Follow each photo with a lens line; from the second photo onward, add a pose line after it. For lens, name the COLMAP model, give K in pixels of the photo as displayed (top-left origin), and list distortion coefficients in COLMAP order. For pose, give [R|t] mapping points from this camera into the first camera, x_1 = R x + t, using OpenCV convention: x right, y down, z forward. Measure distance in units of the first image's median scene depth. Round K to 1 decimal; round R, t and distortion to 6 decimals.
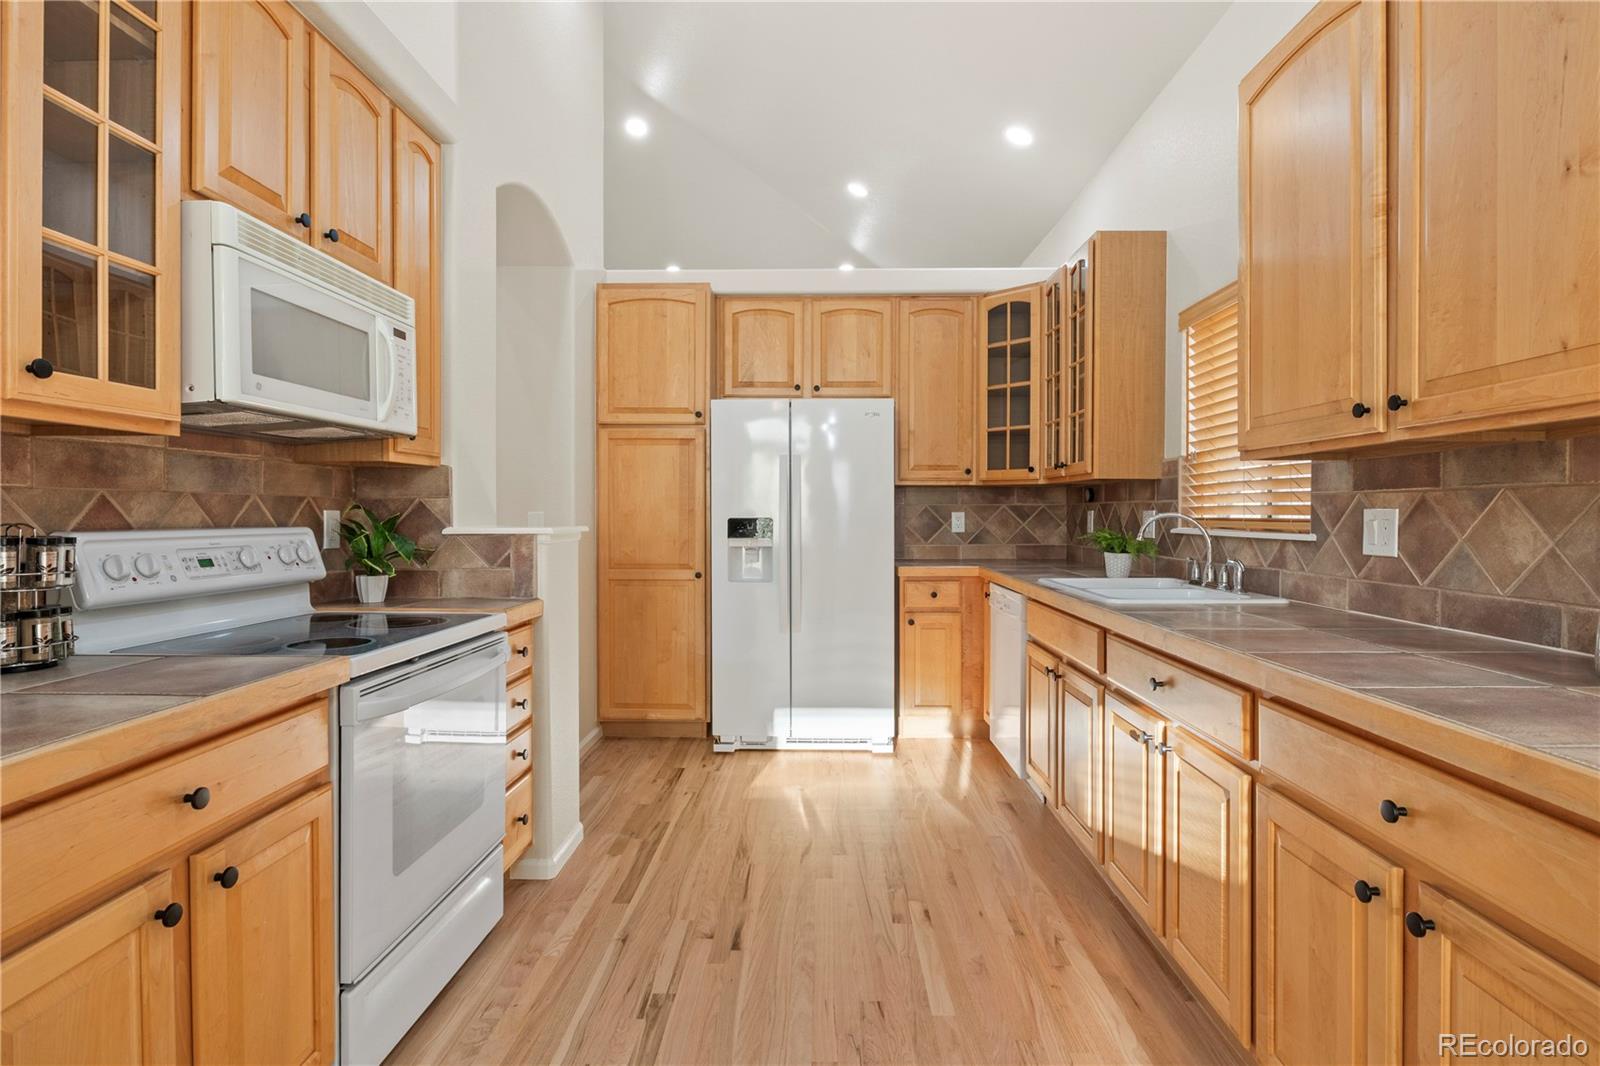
lens RADIAL K [[820.4, 0, 807.5], [0, 820.4, 515.8], [0, 0, 1]] dist [-0.002338, 0.001139]
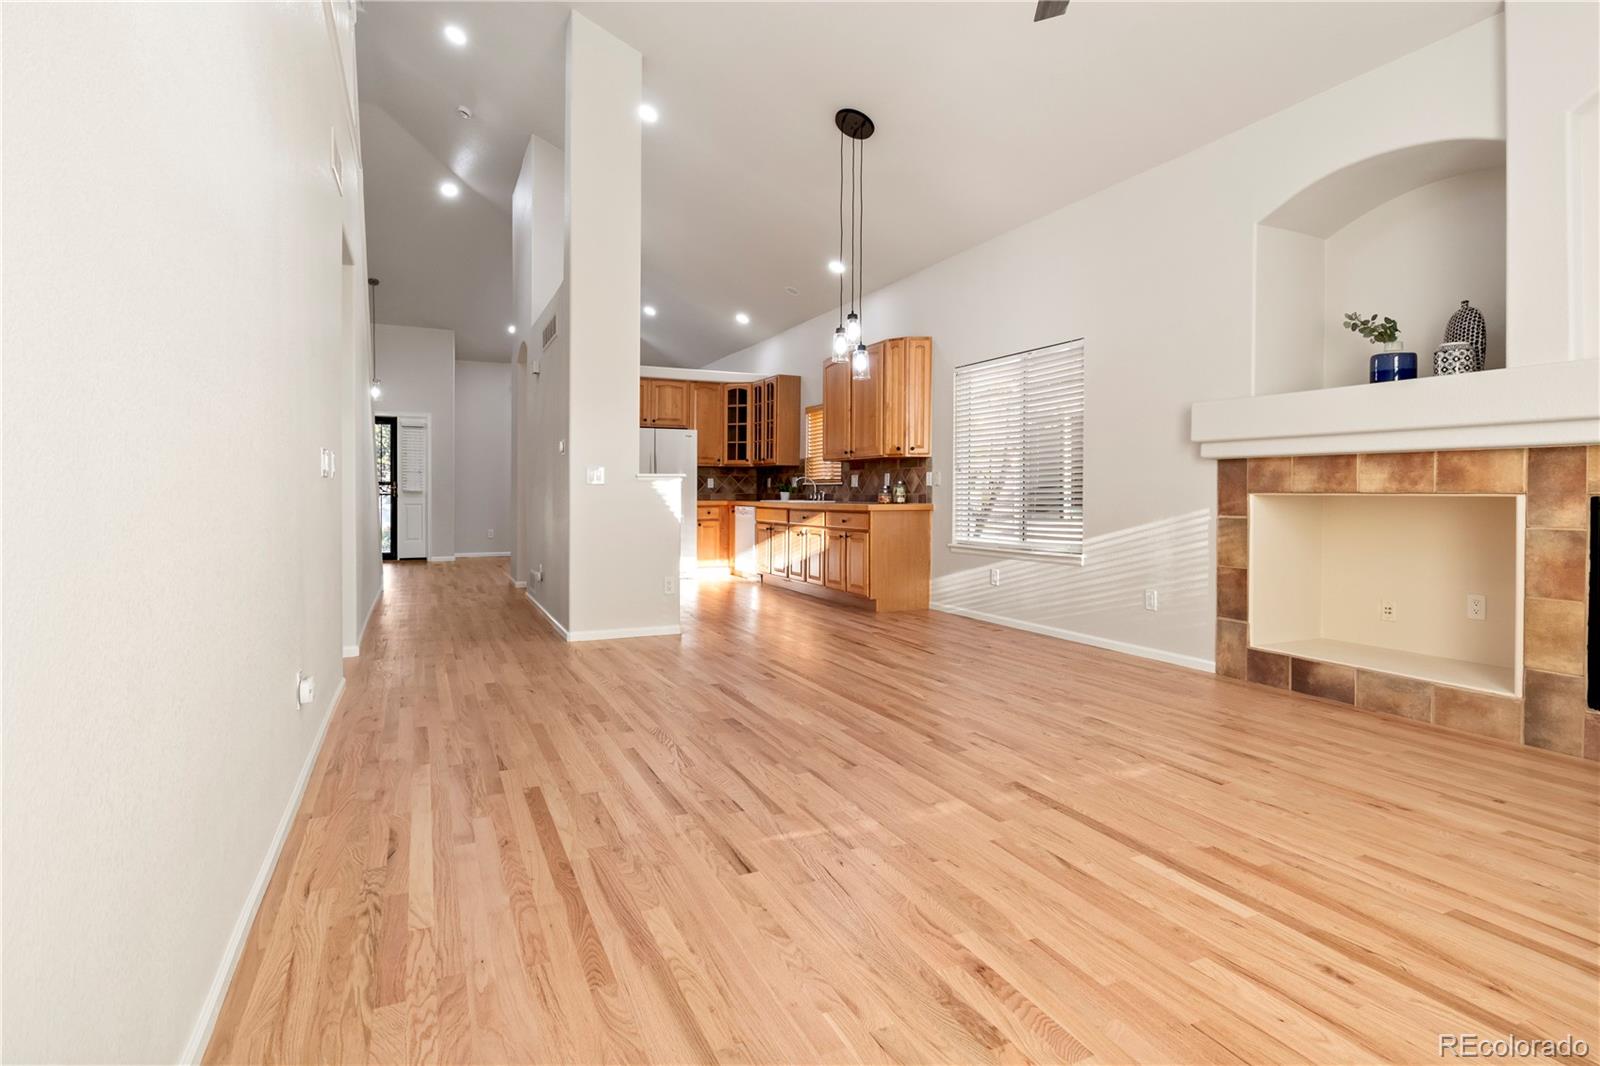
lens RADIAL K [[820.4, 0, 810.1], [0, 820.4, 499.1], [0, 0, 1]] dist [-0.002338, 0.001139]
pose [[0.895313, -0.001476, 0.445434, -0.900335], [-0.001339, 0.999981, 0.006004, 0.060080], [-0.445435, -0.005972, 0.895295, -1.753728]]
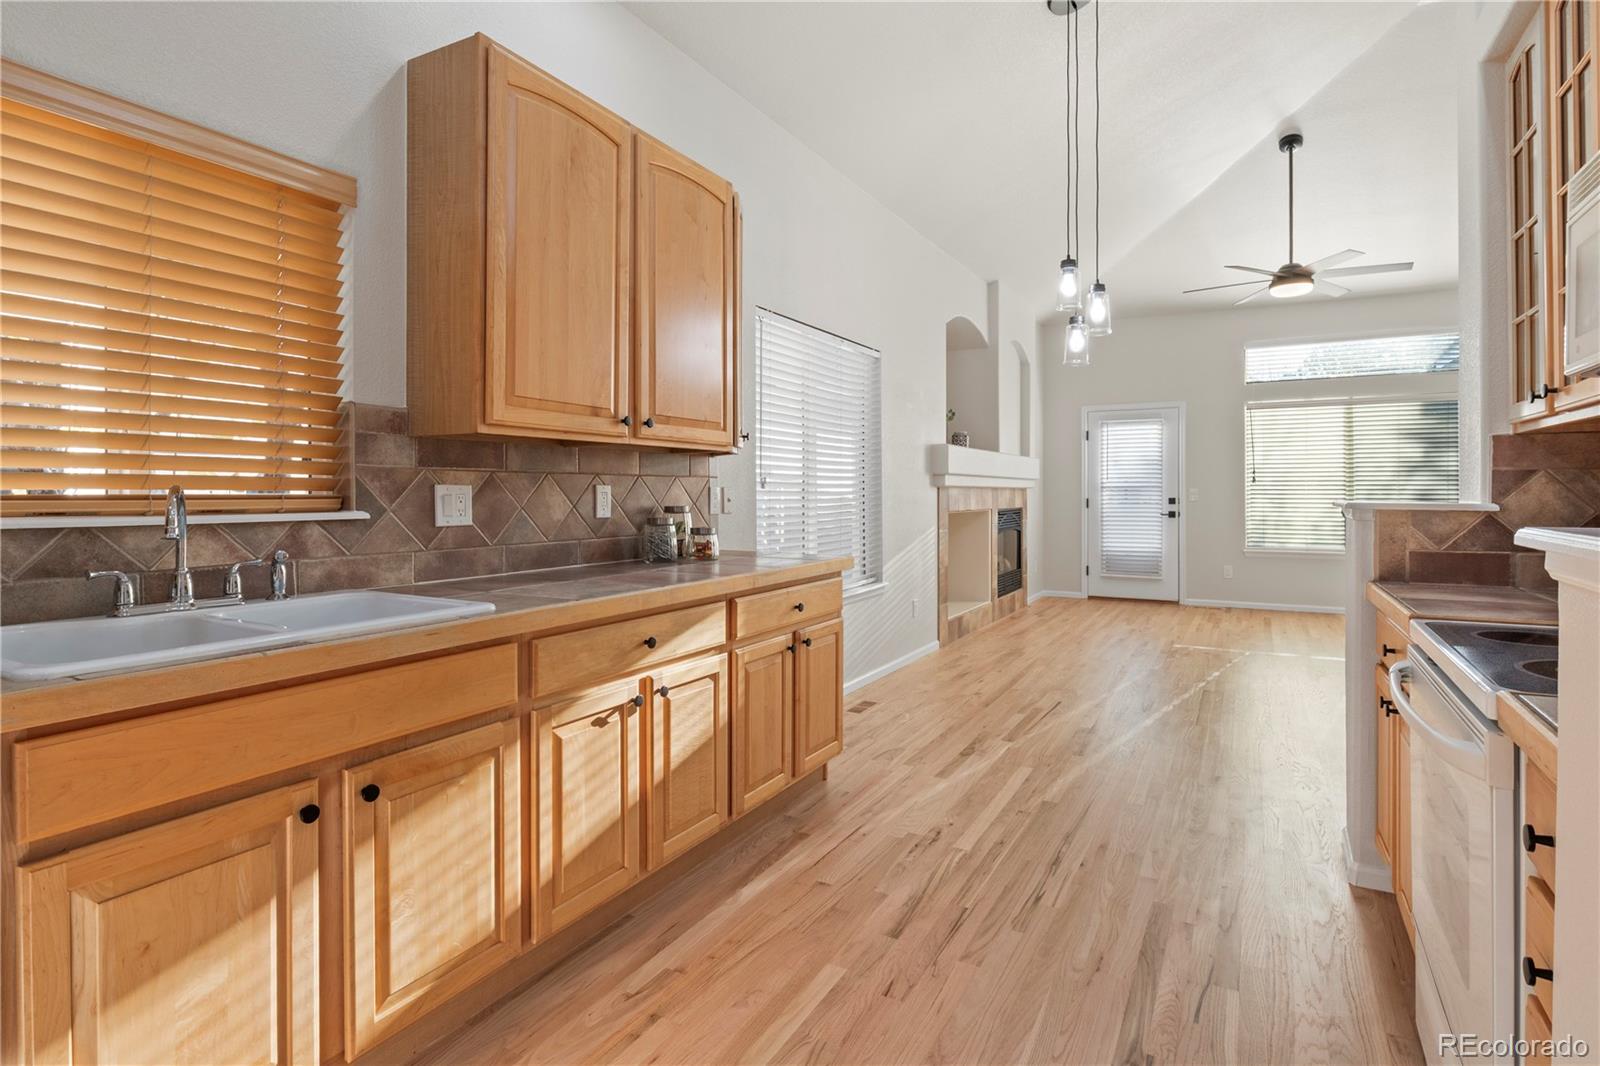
lens RADIAL K [[820.4, 0, 802.3], [0, 820.4, 493.4], [0, 0, 1]] dist [-0.002338, 0.001139]
pose [[-0.884156, 0.000630, 0.467191, -0.185274], [0.002612, 0.999990, 0.003595, 0.000476], [-0.467184, 0.004399, -0.884149, 1.267904]]
